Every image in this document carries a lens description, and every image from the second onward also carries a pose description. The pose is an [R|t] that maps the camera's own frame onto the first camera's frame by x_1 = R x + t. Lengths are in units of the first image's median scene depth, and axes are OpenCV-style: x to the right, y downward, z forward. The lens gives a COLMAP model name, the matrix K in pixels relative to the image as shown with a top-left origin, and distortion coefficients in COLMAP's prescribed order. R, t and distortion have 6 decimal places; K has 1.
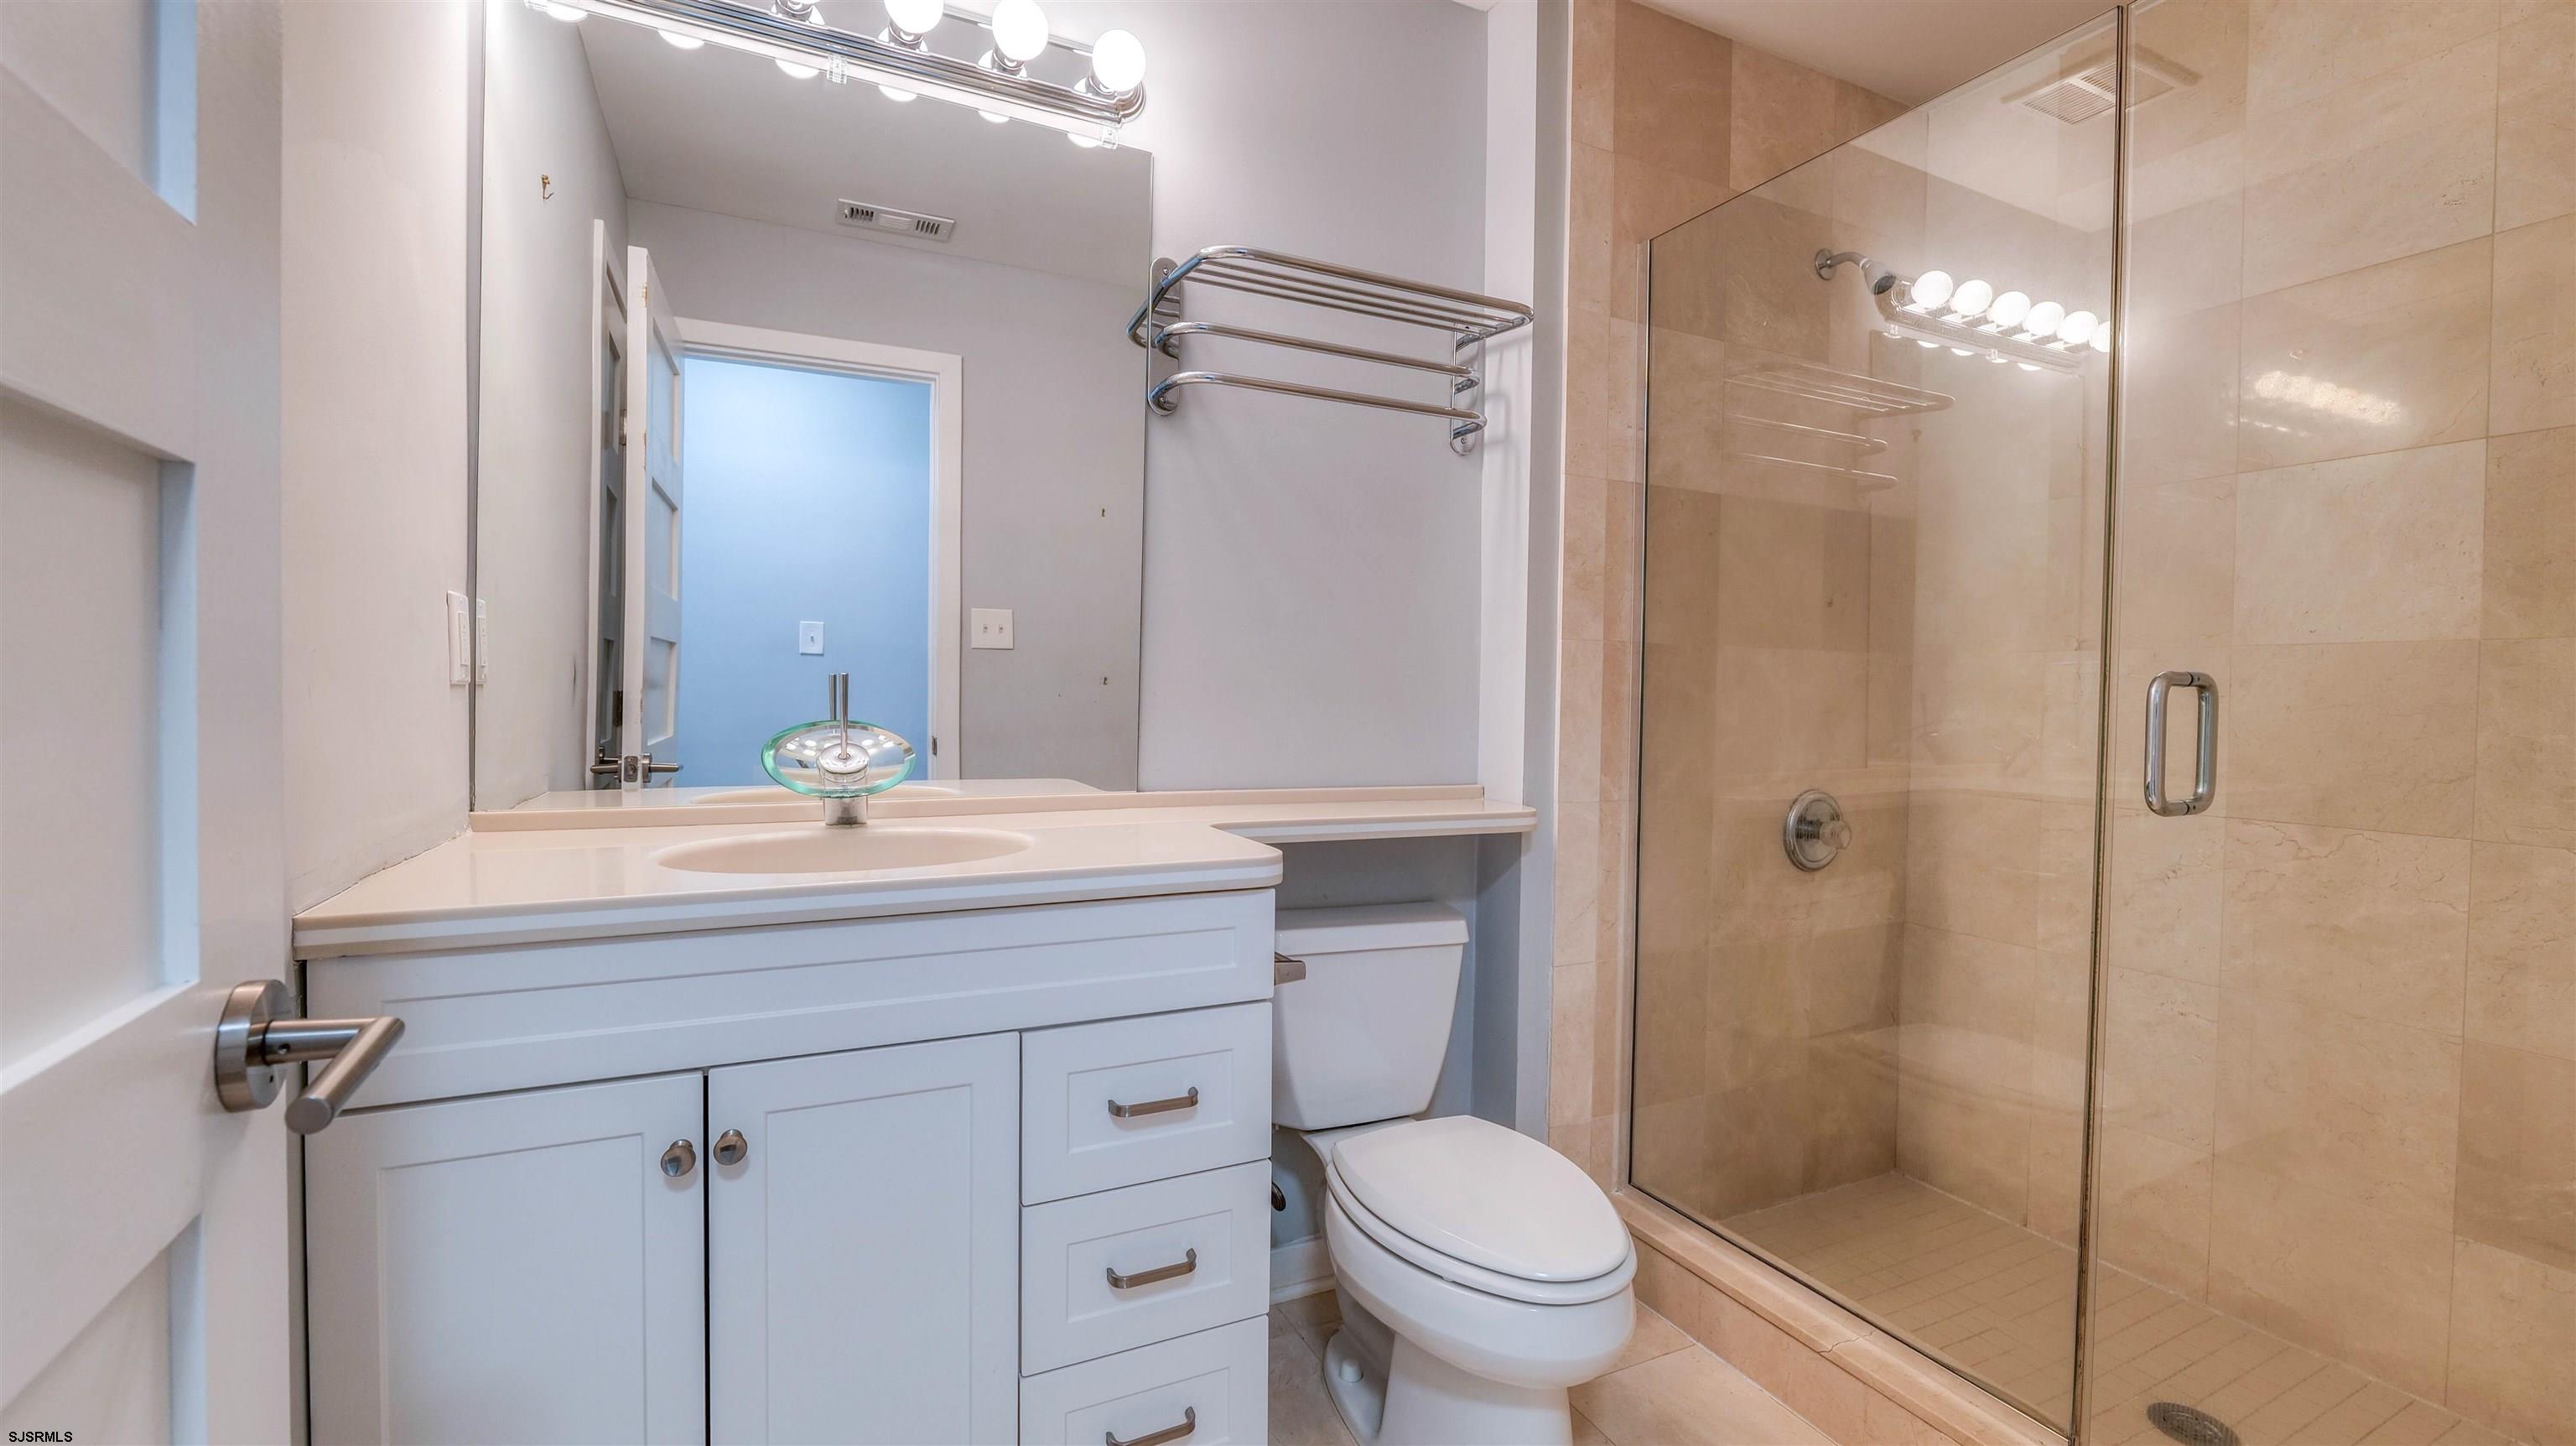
lens RADIAL K [[1047.3, 0, 1291.5], [0, 1047.3, 715.1], [0, 0, 1]] dist [-0.012957, 0.001406]
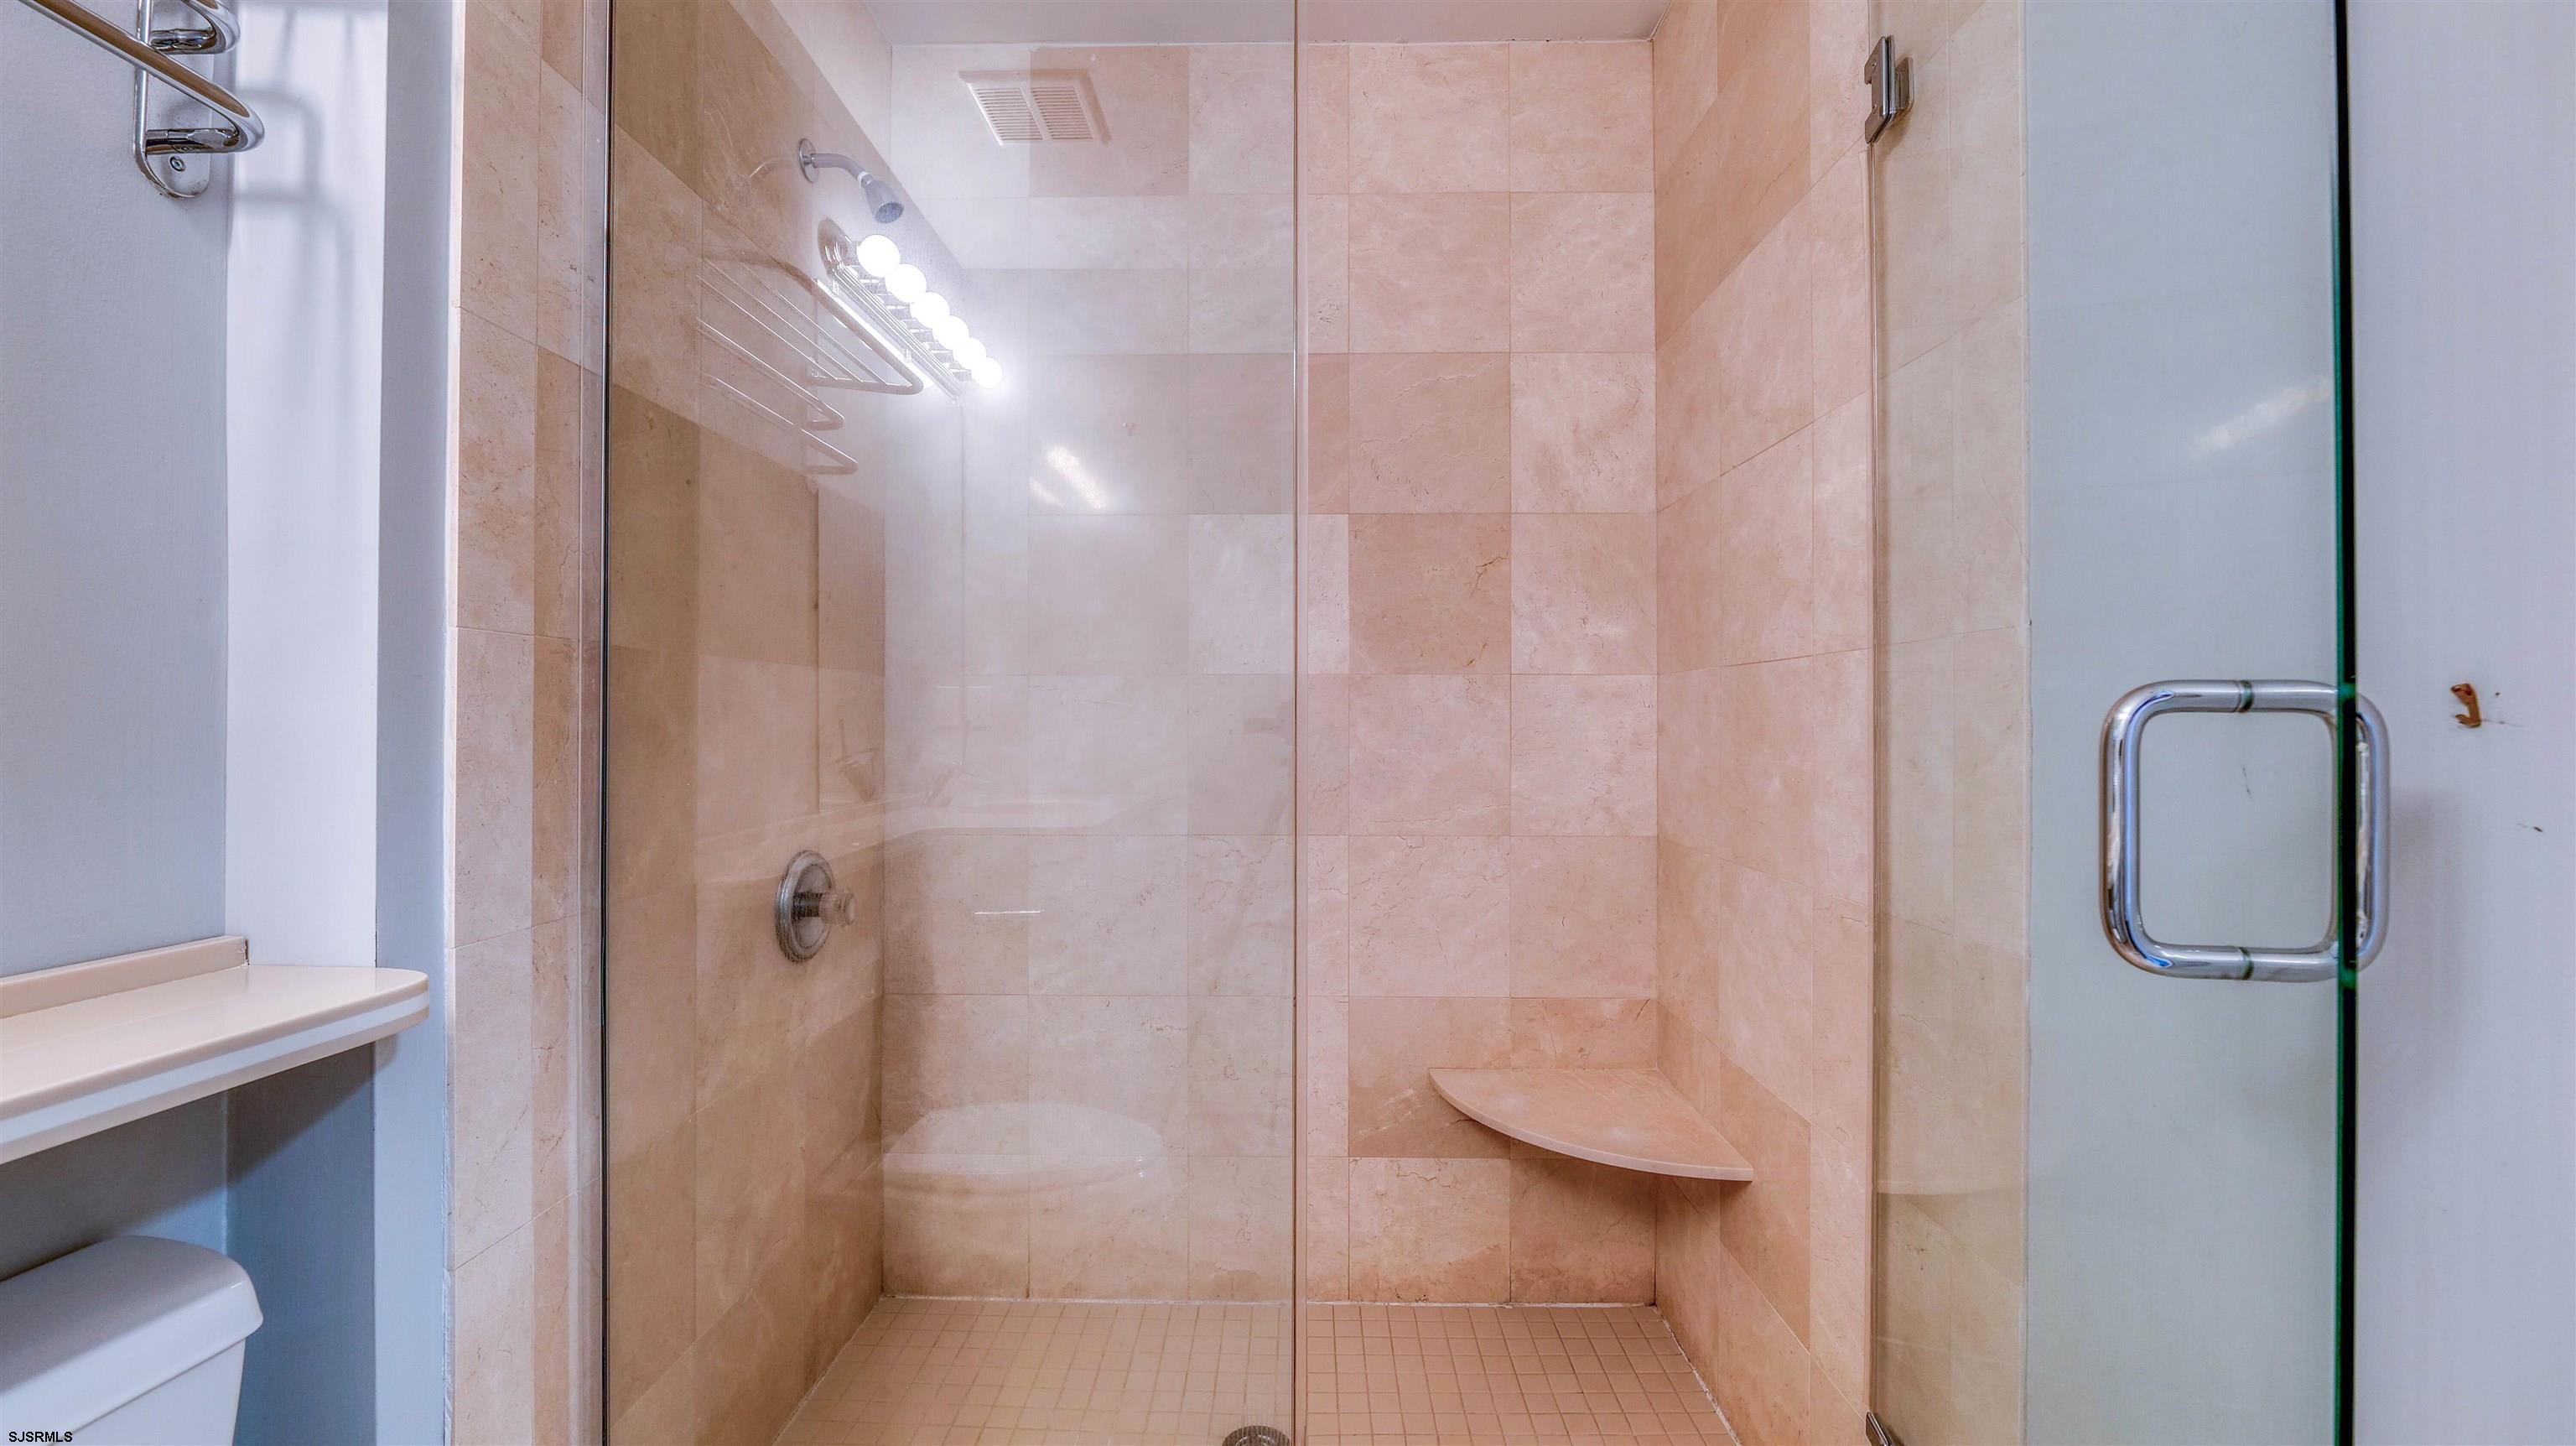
lens RADIAL K [[1047.3, 0, 1279.4], [0, 1047.3, 717.5], [0, 0, 1]] dist [-0.012957, 0.001406]
pose [[0.460432, -0.009009, 0.887649, -0.009436], [0.026470, 0.999643, -0.003584, -0.015061], [-0.887300, 0.025146, 0.460506, 0.393540]]
